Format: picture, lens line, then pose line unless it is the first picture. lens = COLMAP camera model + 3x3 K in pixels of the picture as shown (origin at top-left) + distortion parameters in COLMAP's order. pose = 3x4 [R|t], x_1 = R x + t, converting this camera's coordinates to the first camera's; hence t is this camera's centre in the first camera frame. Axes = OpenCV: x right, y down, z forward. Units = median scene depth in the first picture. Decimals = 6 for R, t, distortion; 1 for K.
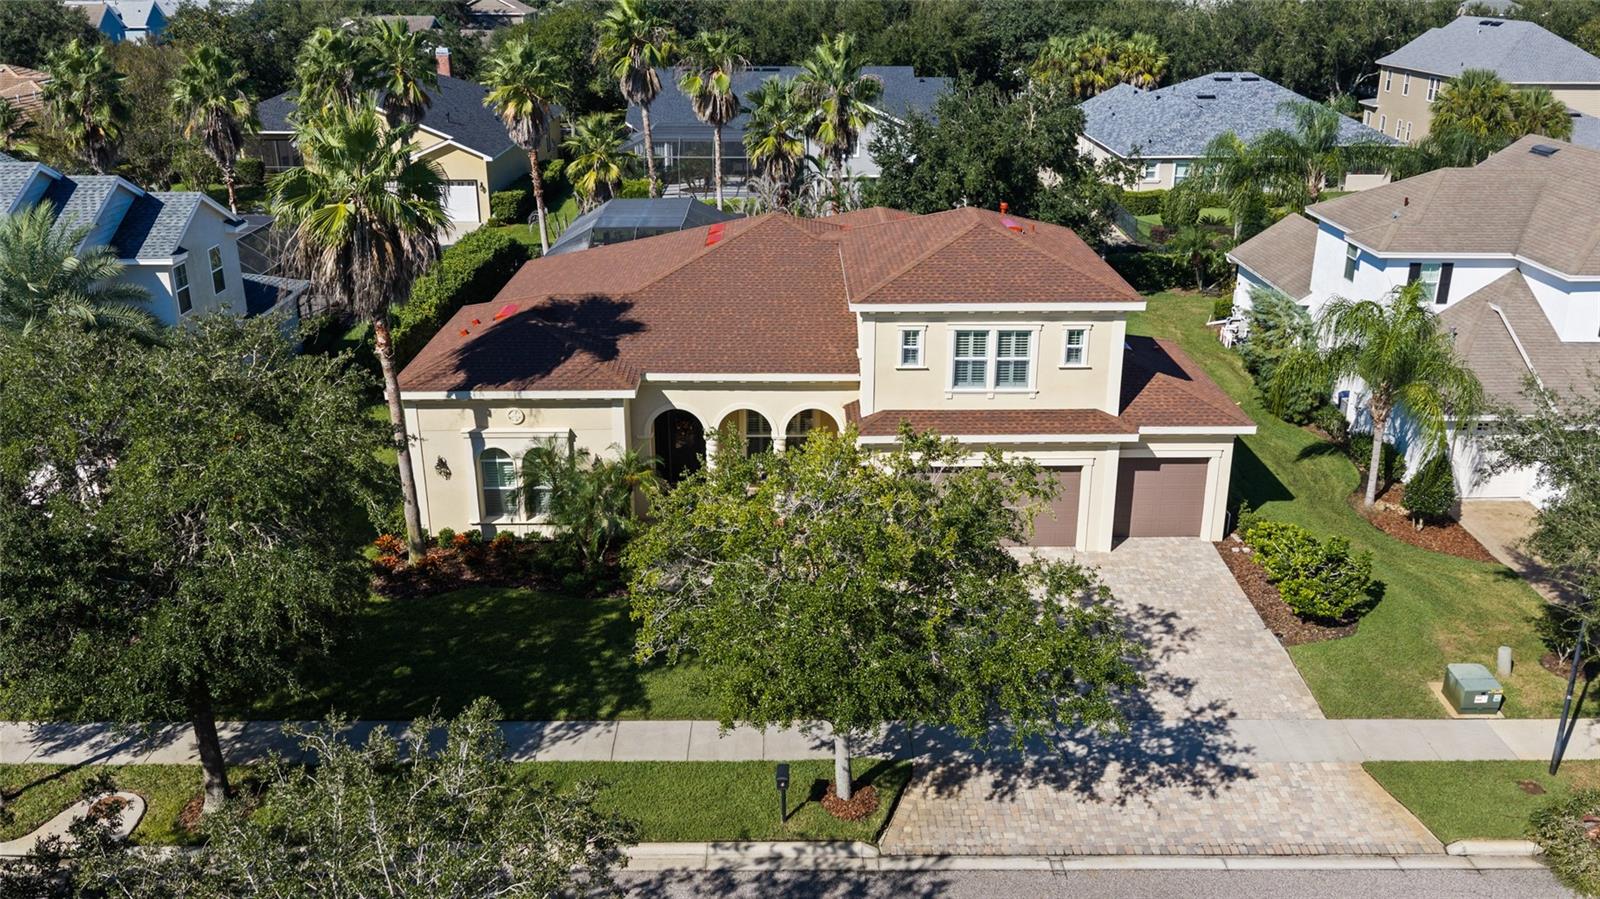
lens RADIAL K [[1300.1, 0, 806.2], [0, 1300.1, 443.8], [0, 0, 1]] dist [0.038071, -0.004532]
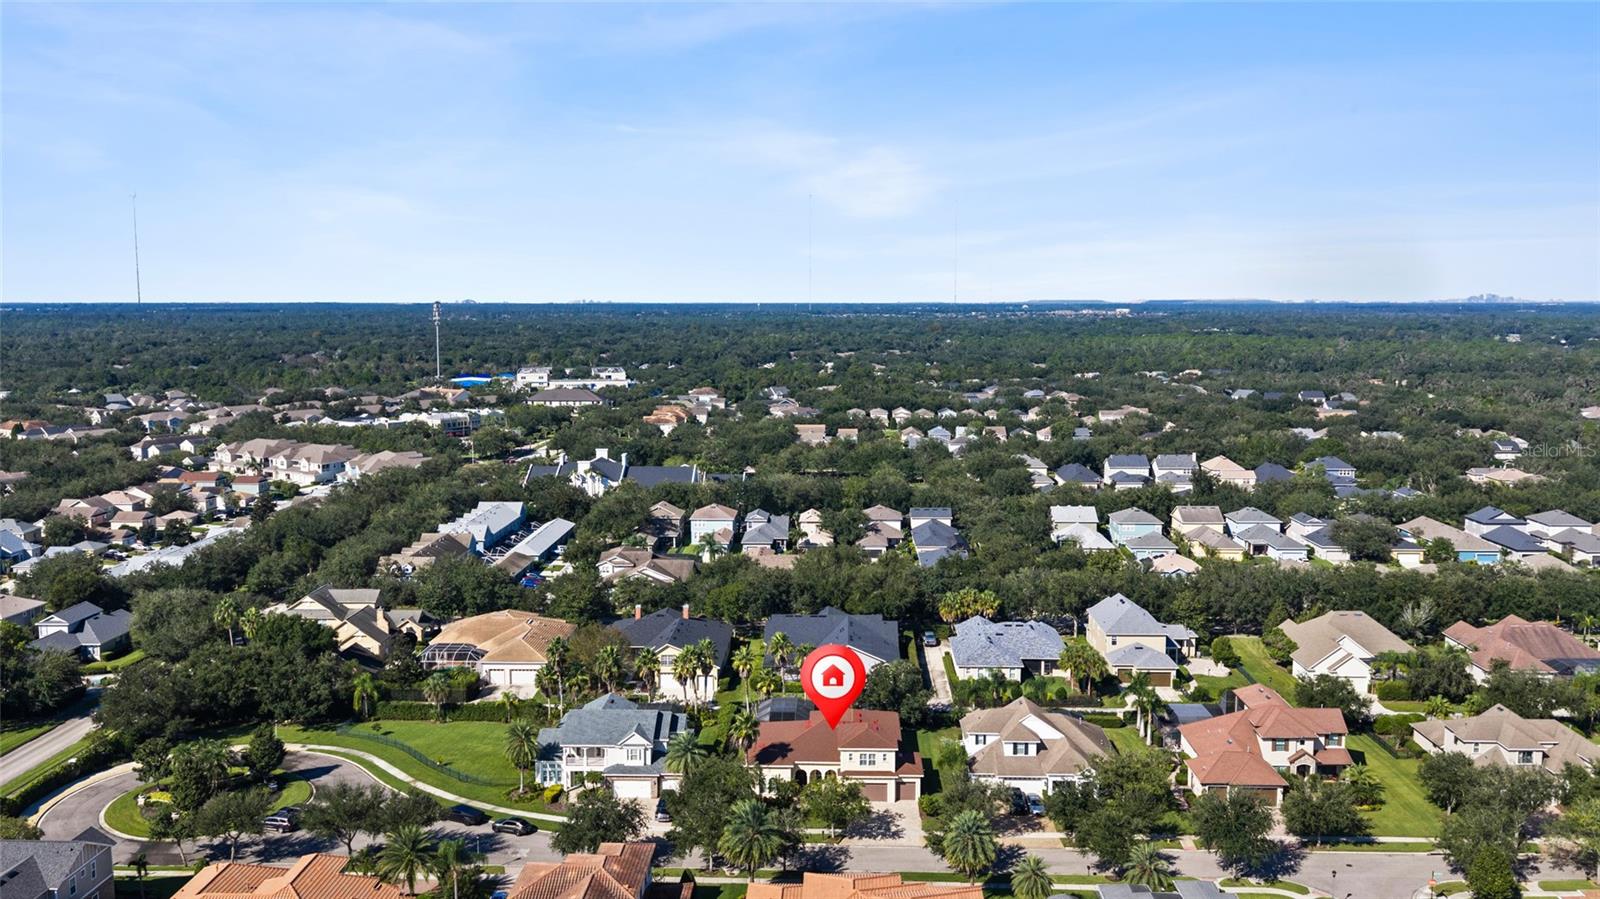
lens RADIAL K [[1300.1, 0, 806.2], [0, 1300.1, 443.8], [0, 0, 1]] dist [0.038071, -0.004532]
pose [[0.999240, 0.003378, -0.038824, 0.098414], [-0.012949, 0.968419, -0.248991, 0.005654], [0.036757, 0.249304, 0.967727, -3.938322]]
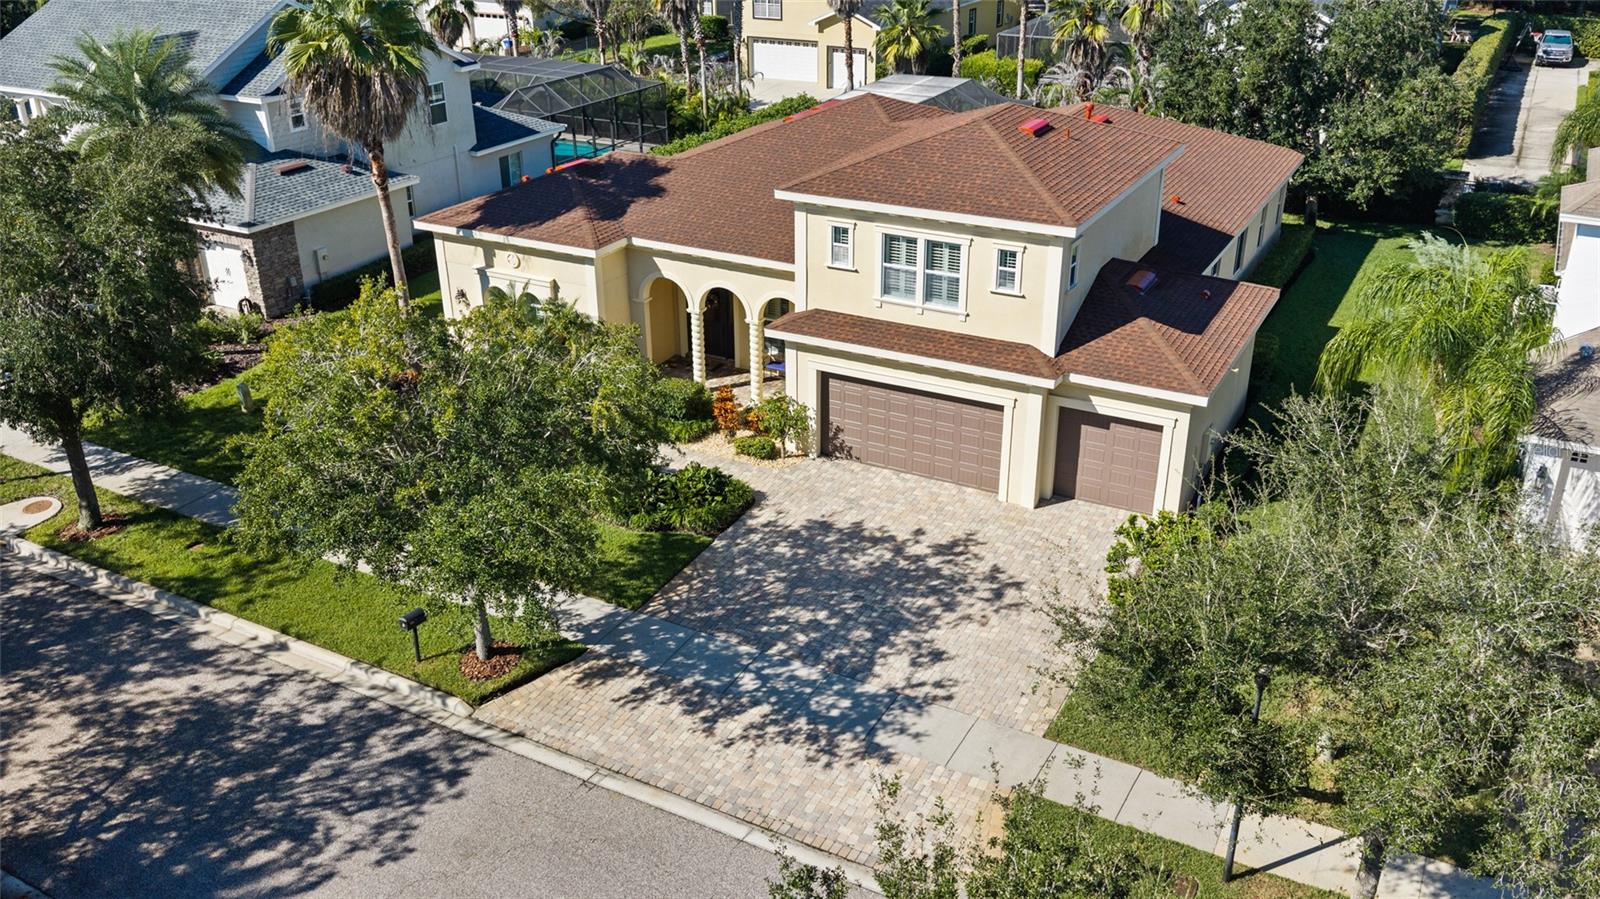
lens RADIAL K [[1300.1, 0, 806.2], [0, 1300.1, 443.8], [0, 0, 1]] dist [0.038071, -0.004532]
pose [[0.878107, 0.201749, -0.433849, 0.489476], [-0.163842, 0.978724, 0.123512, -0.045735], [0.449537, -0.037374, 0.892479, 0.148524]]
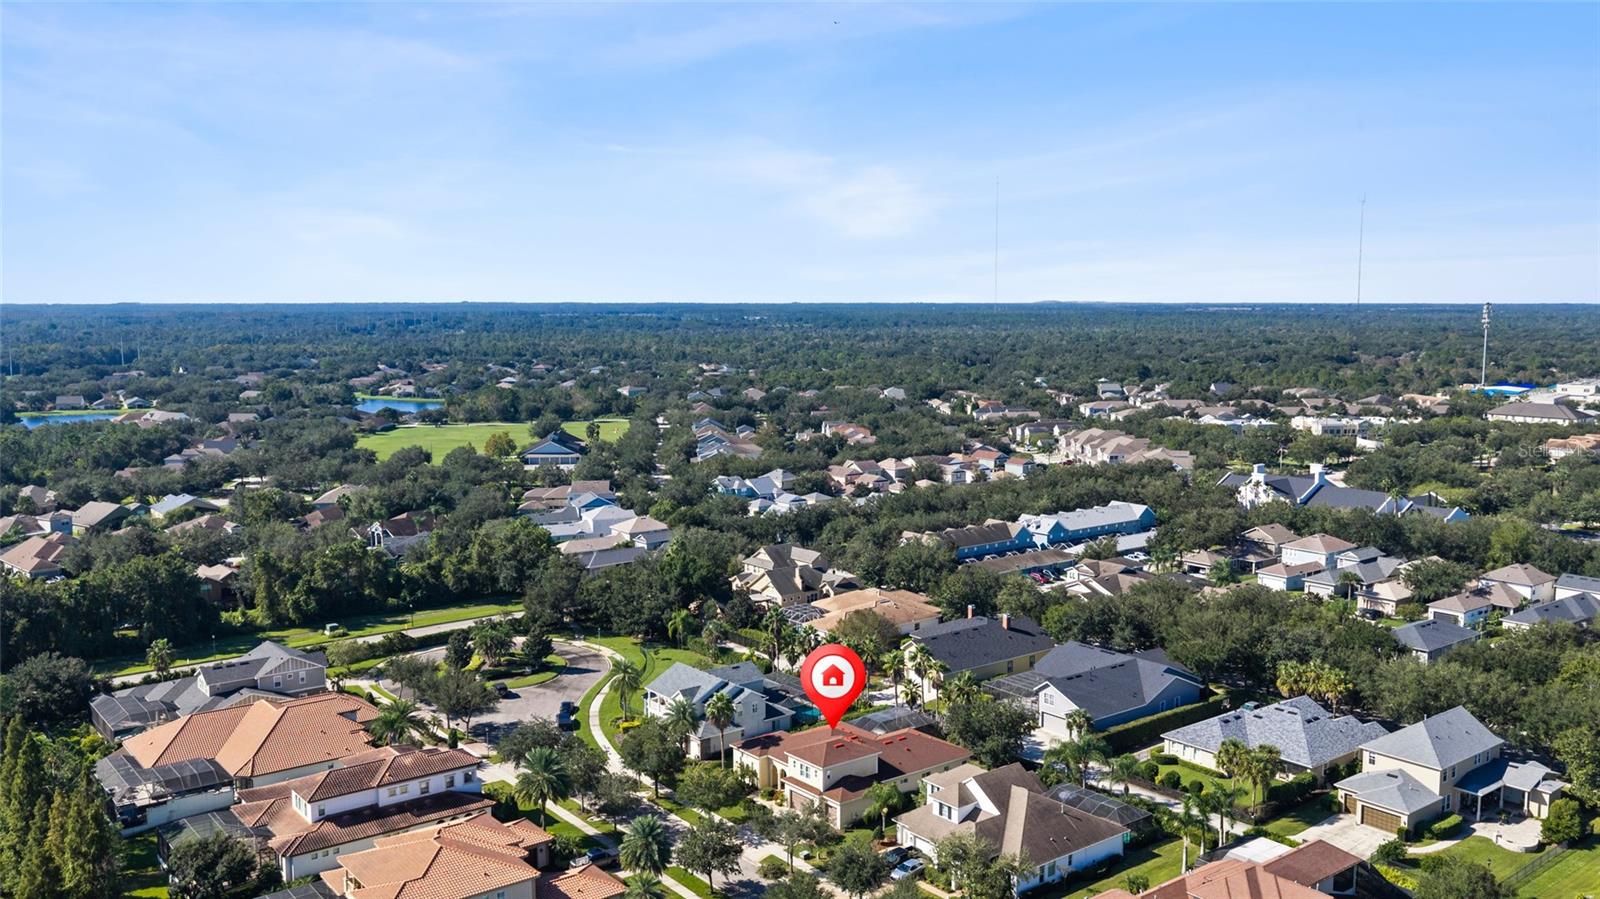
lens RADIAL K [[1300.1, 0, 806.2], [0, 1300.1, 443.8], [0, 0, 1]] dist [0.038071, -0.004532]
pose [[0.624157, 0.077489, -0.777447, 3.748442], [-0.269965, 0.955169, -0.121533, -0.629571], [0.733176, 0.285739, 0.617095, -2.269080]]
